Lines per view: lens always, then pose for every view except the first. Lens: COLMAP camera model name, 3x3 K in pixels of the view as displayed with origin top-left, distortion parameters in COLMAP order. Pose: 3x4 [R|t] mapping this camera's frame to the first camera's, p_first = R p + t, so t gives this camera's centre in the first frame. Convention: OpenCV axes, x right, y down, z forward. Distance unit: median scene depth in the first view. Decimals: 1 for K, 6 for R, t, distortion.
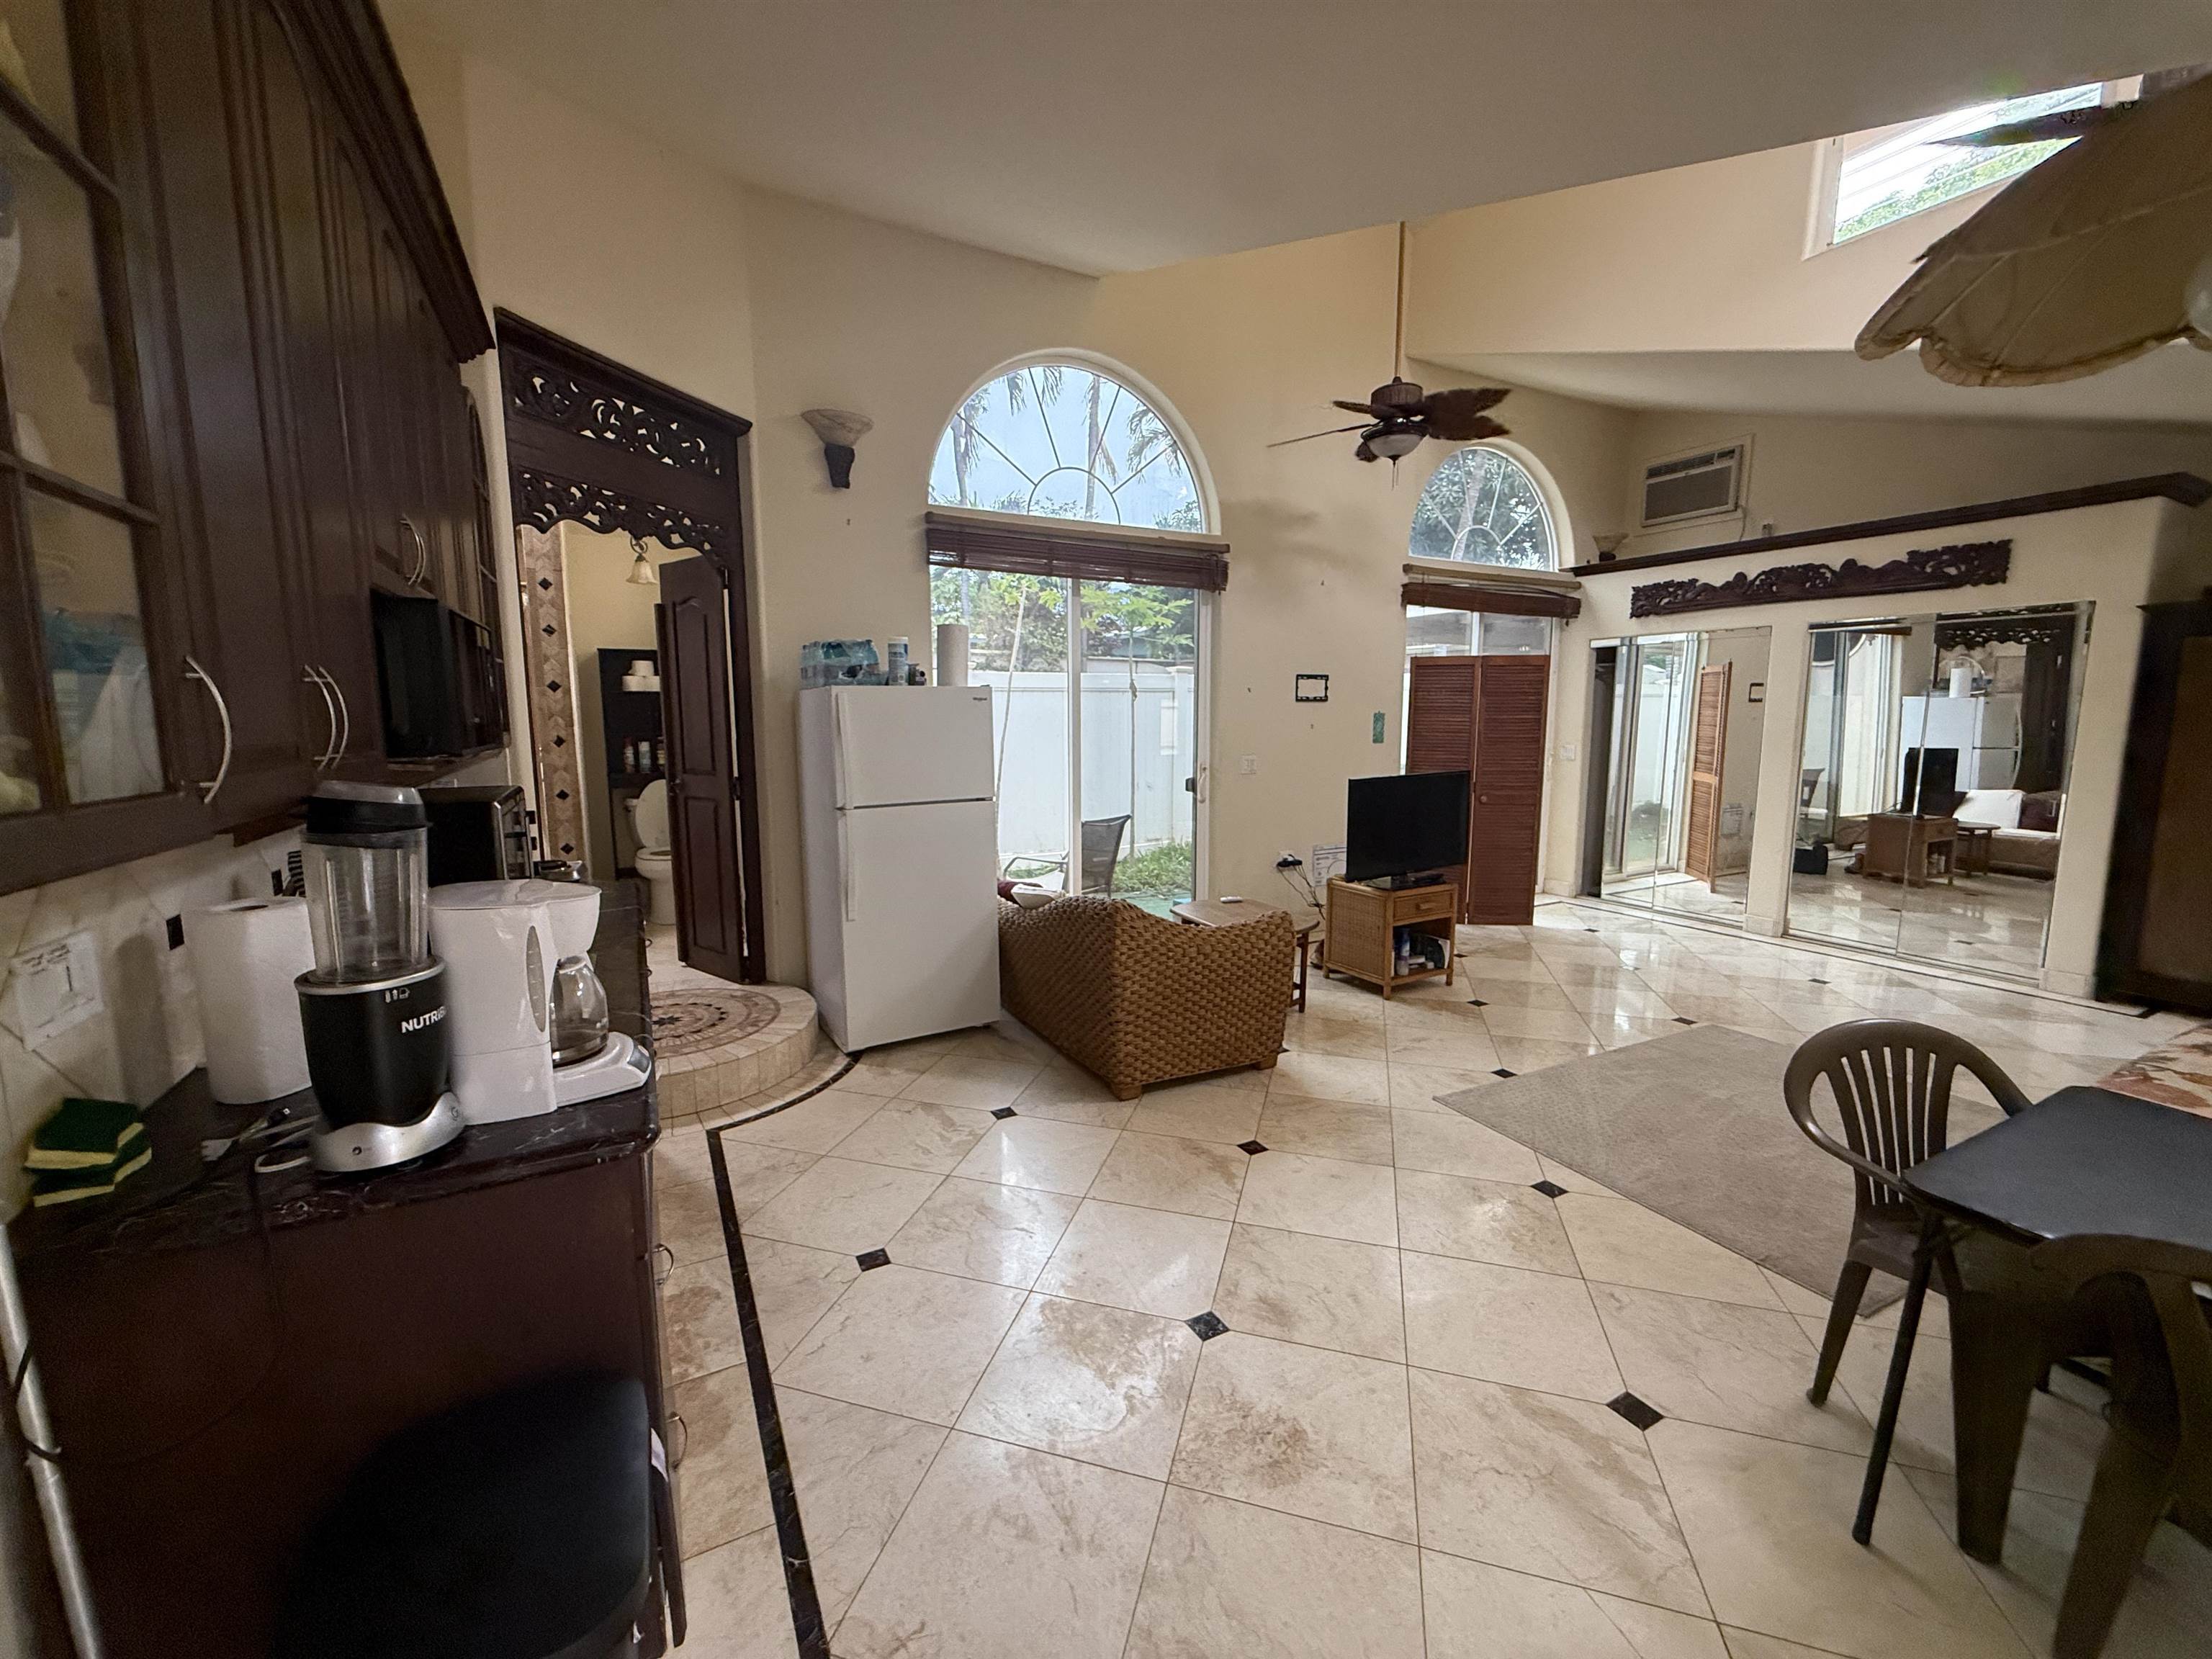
lens RADIAL K [[881.7, 0, 1095.8], [0, 881.7, 827.4], [0, 0, 1]] dist [-0.000188, 0.000209]
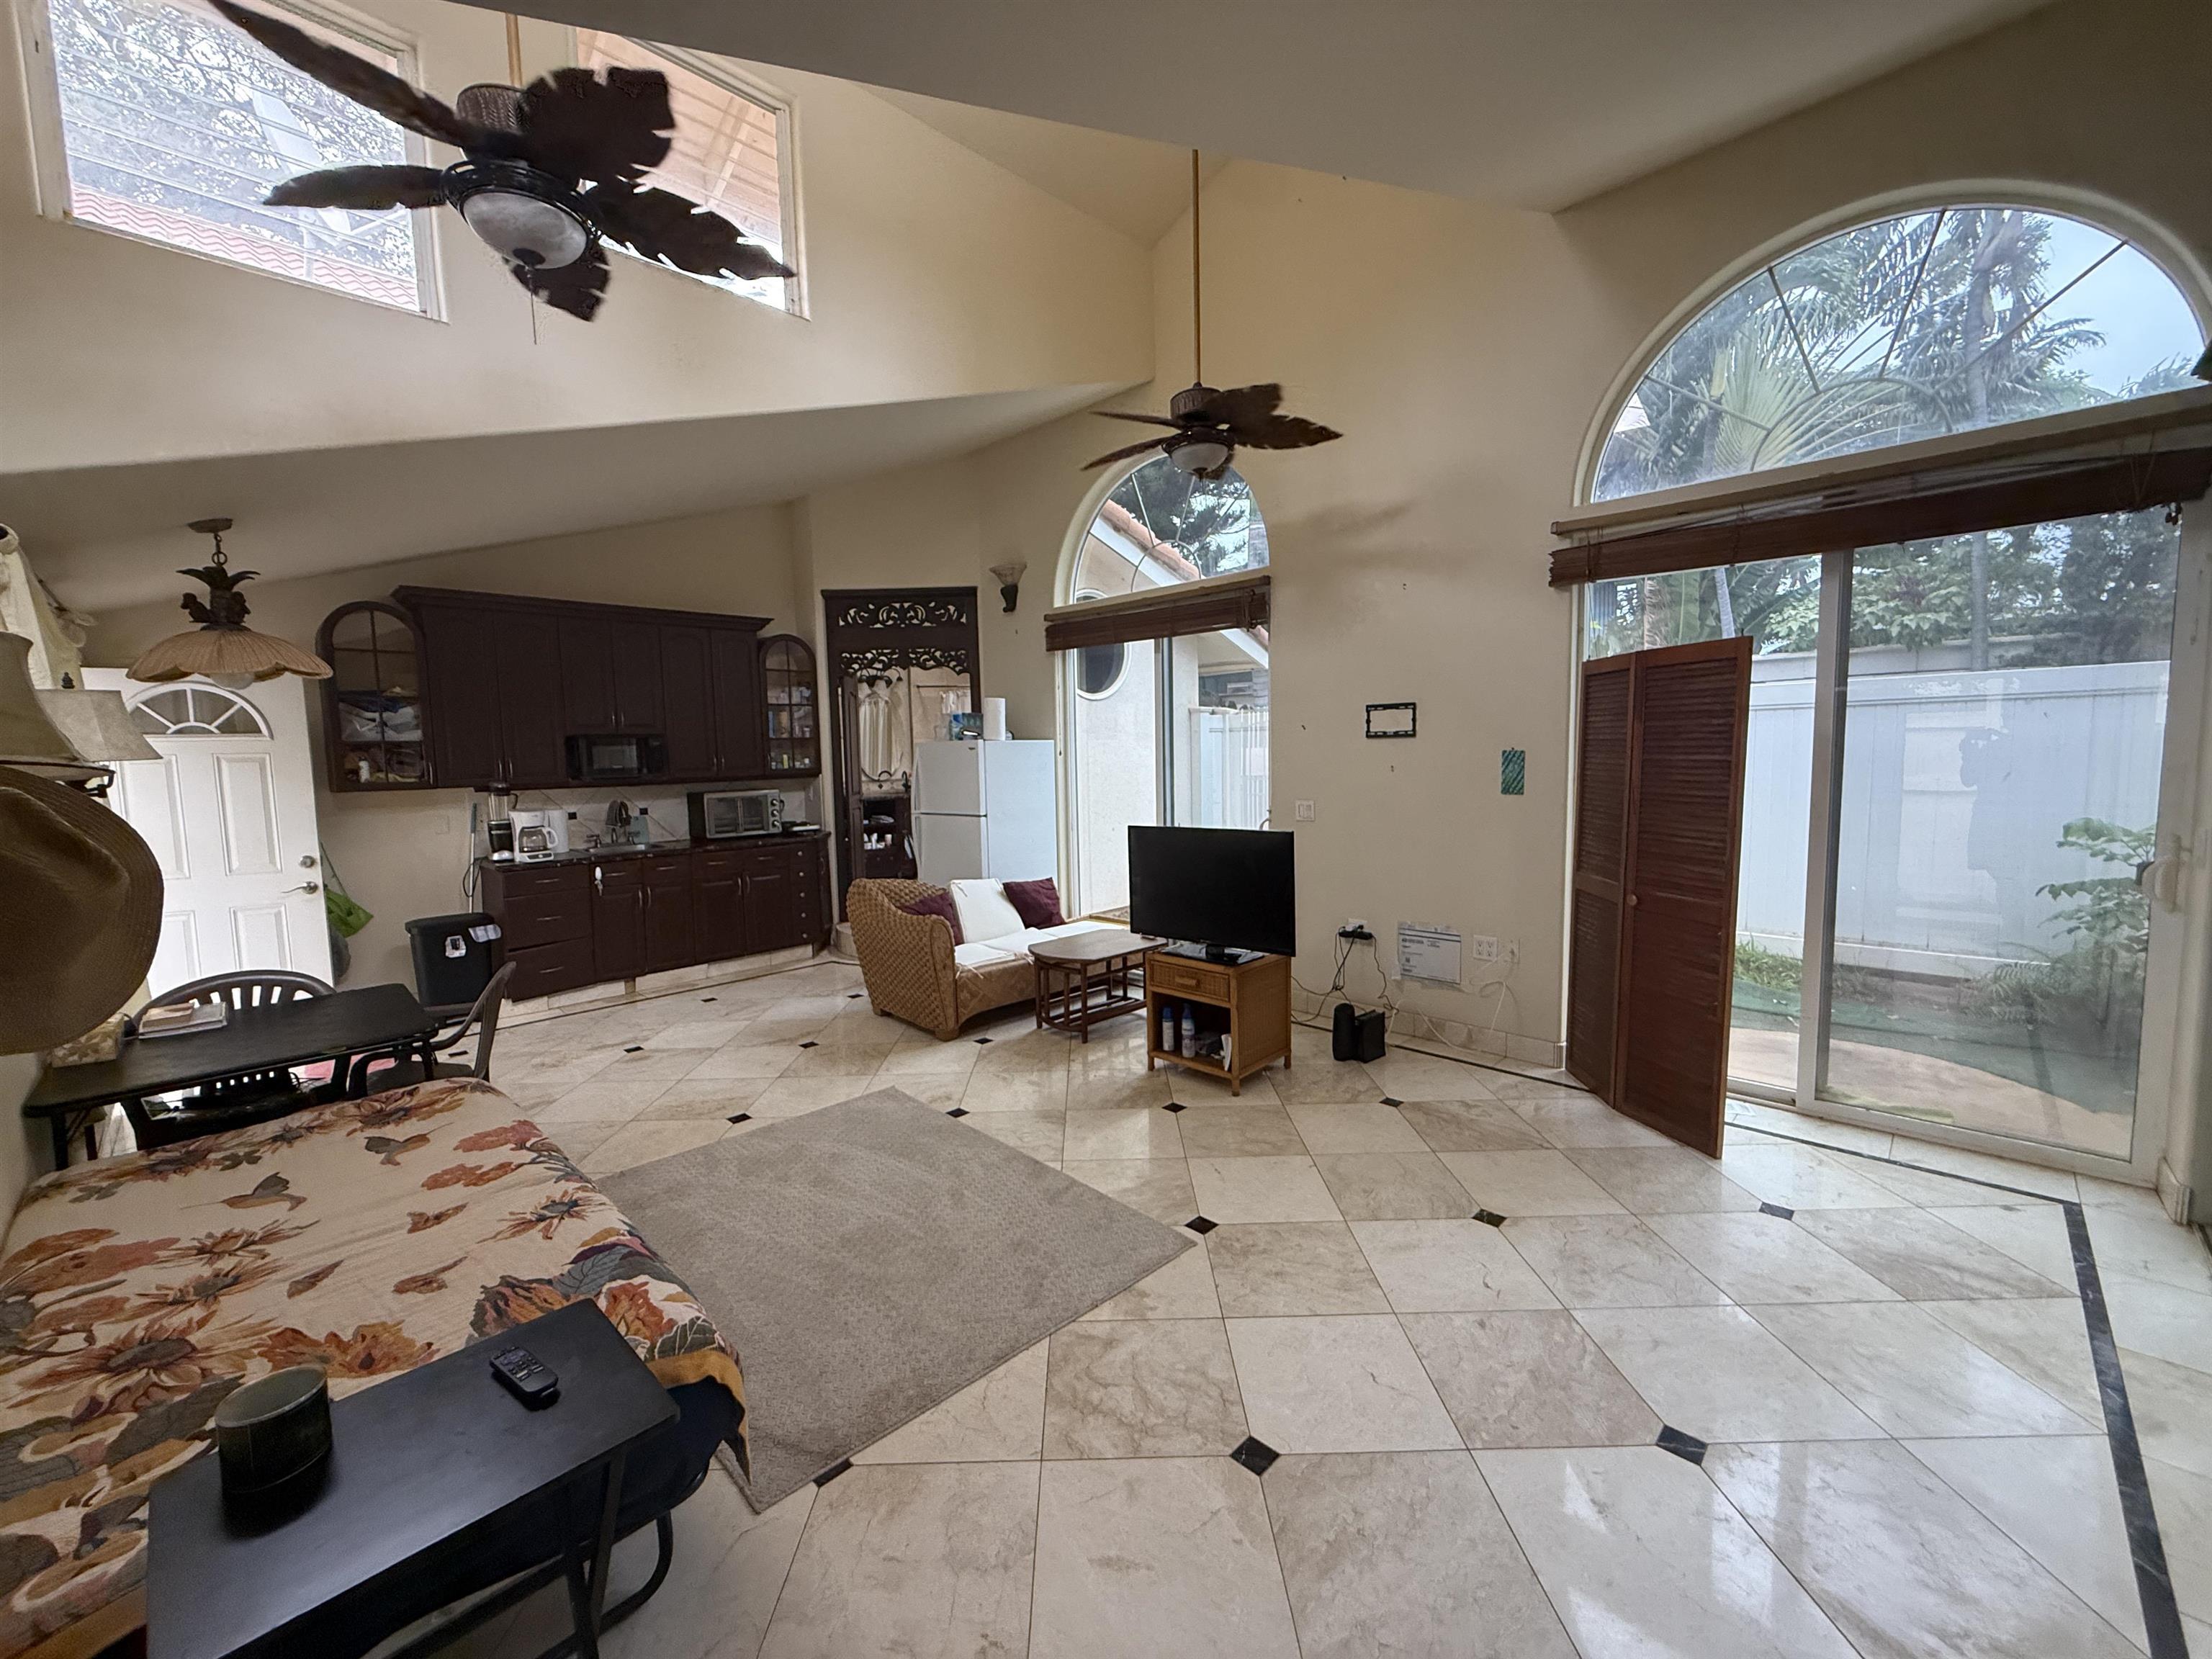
lens RADIAL K [[880.3, 0, 1098.7], [0, 880.3, 827.0], [0, 0, 1]] dist [-0.003460, 0.000149]
pose [[0.295690, 0.081122, -0.951833, 1.295617], [-0.102864, 0.993298, 0.052701, -0.108750], [0.949730, 0.082326, 0.302053, 0.726584]]
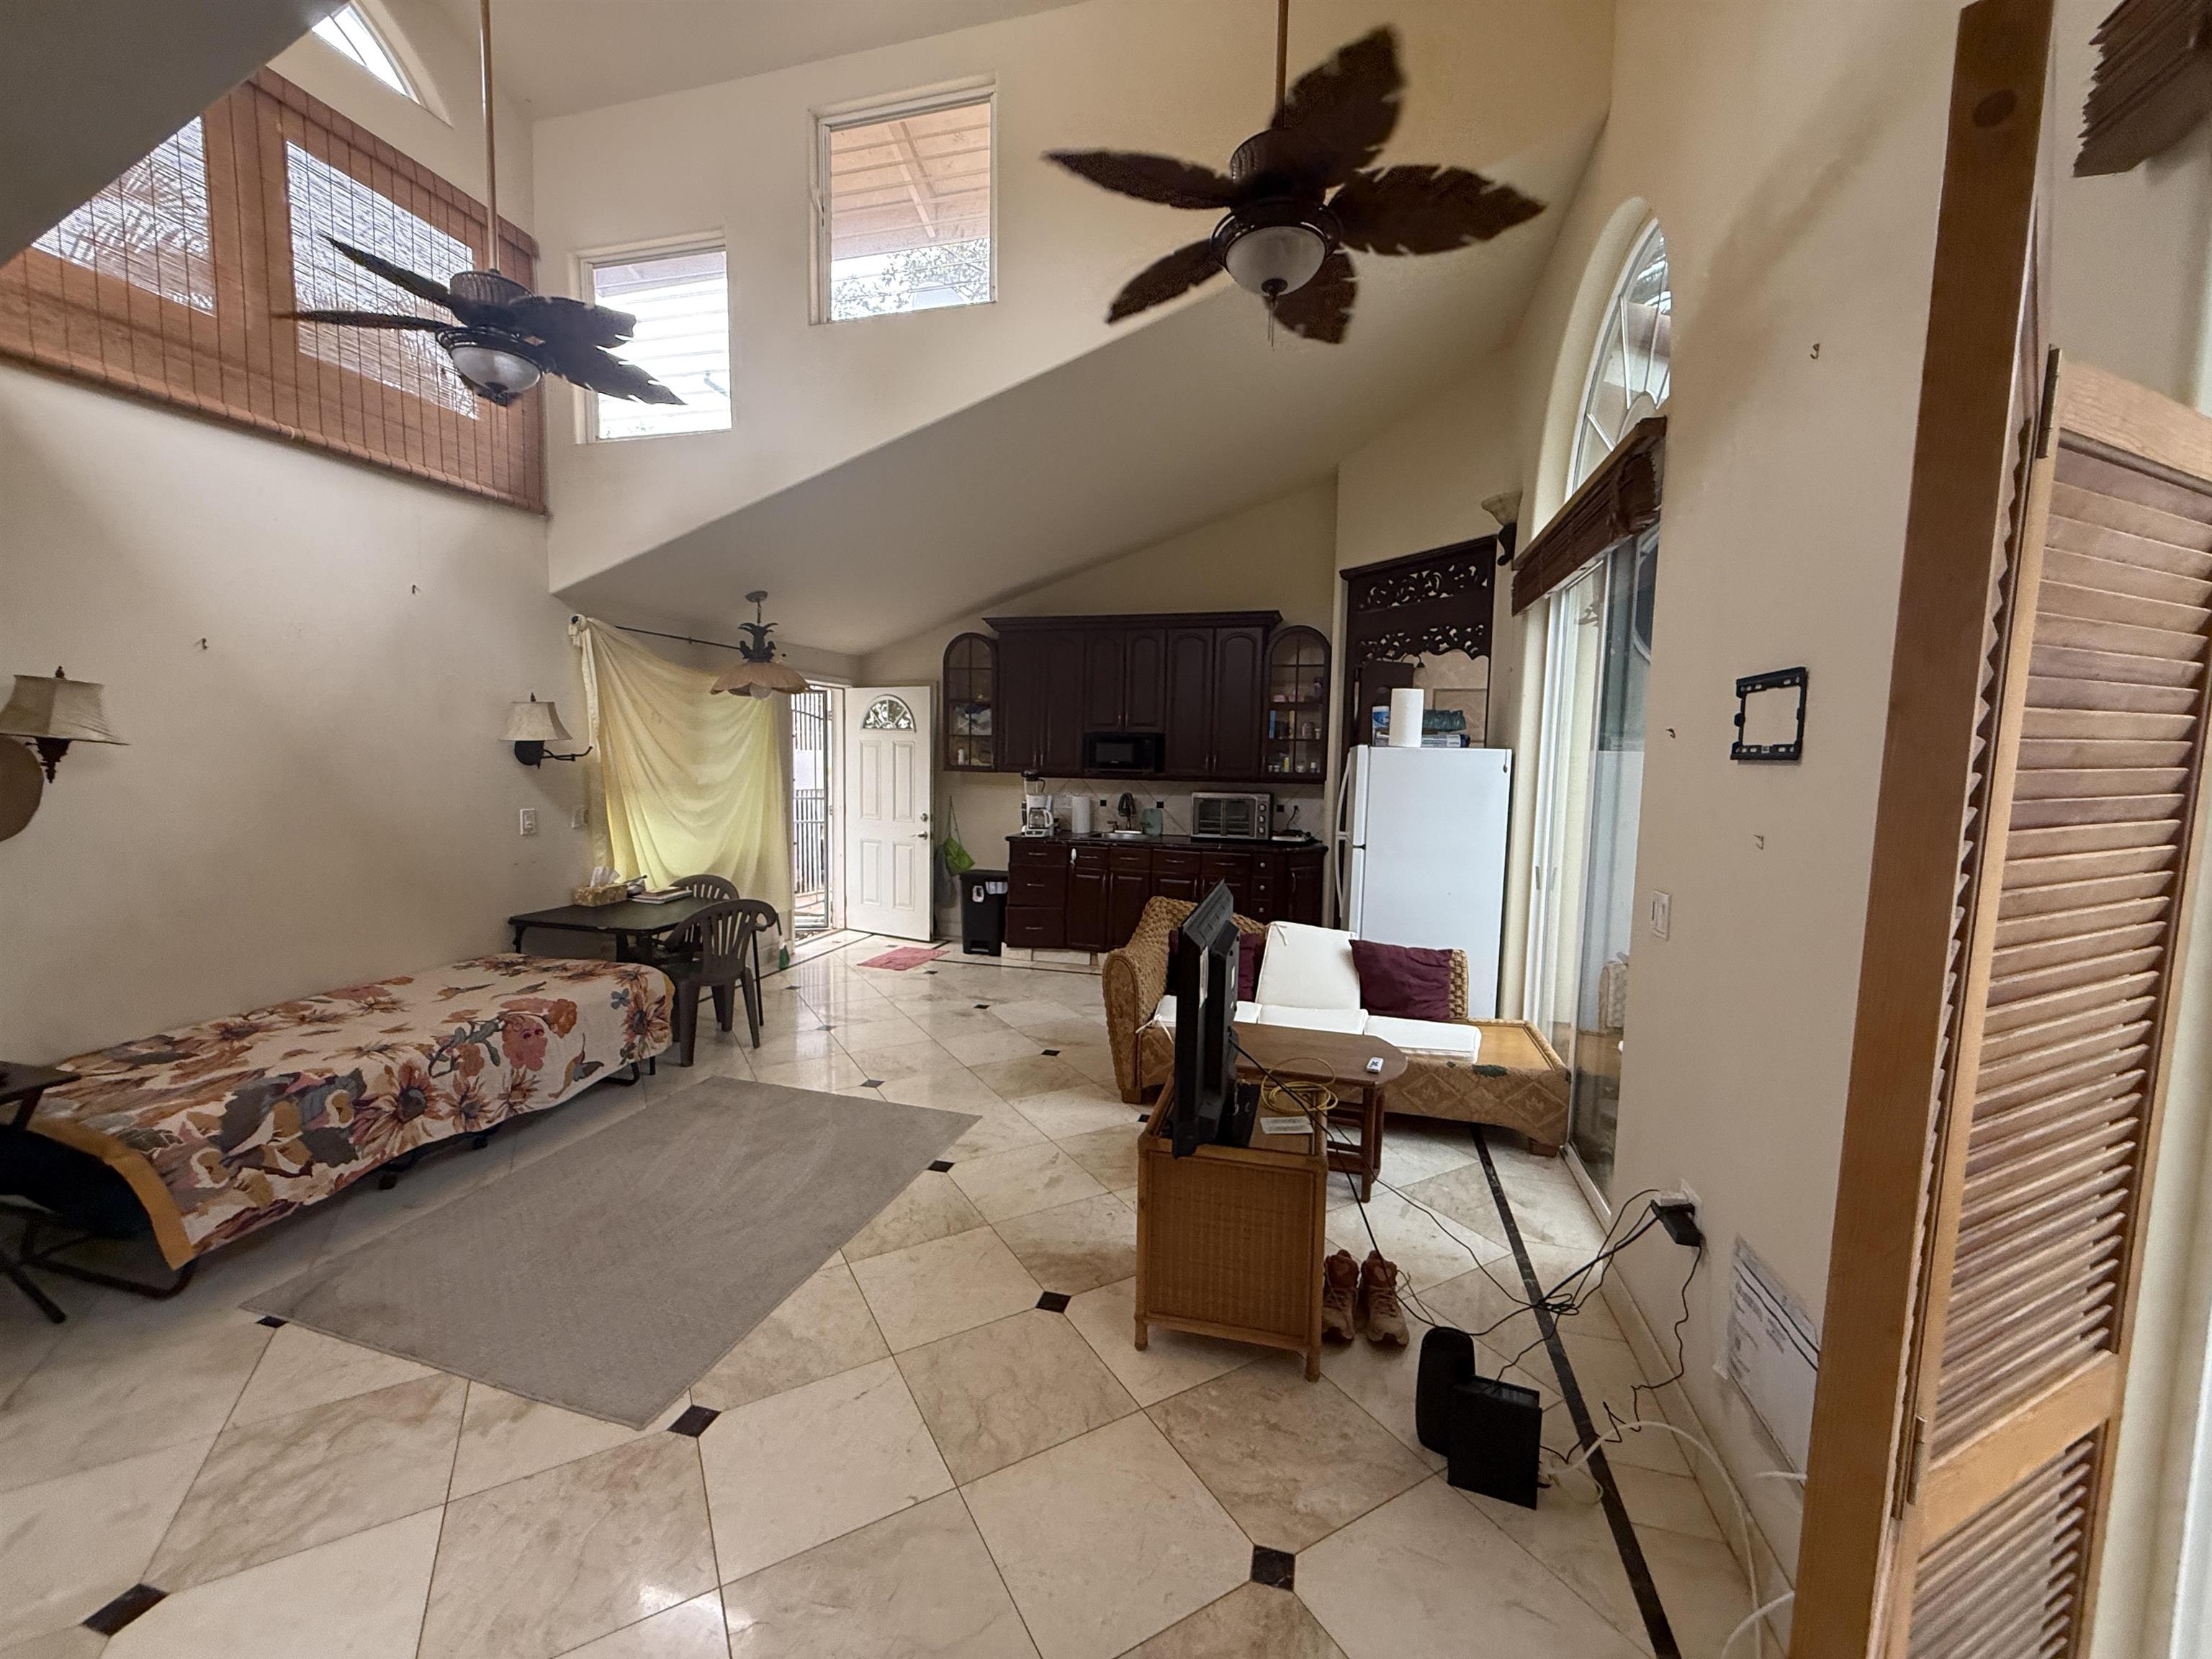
lens RADIAL K [[881.7, 0, 1095.8], [0, 881.7, 827.4], [0, 0, 1]] dist [-0.000188, 0.000209]
pose [[-0.688973, 0.052744, -0.722865, 0.875932], [-0.109015, 0.978461, 0.175297, -0.207982], [0.716541, 0.199579, -0.668384, 1.459623]]
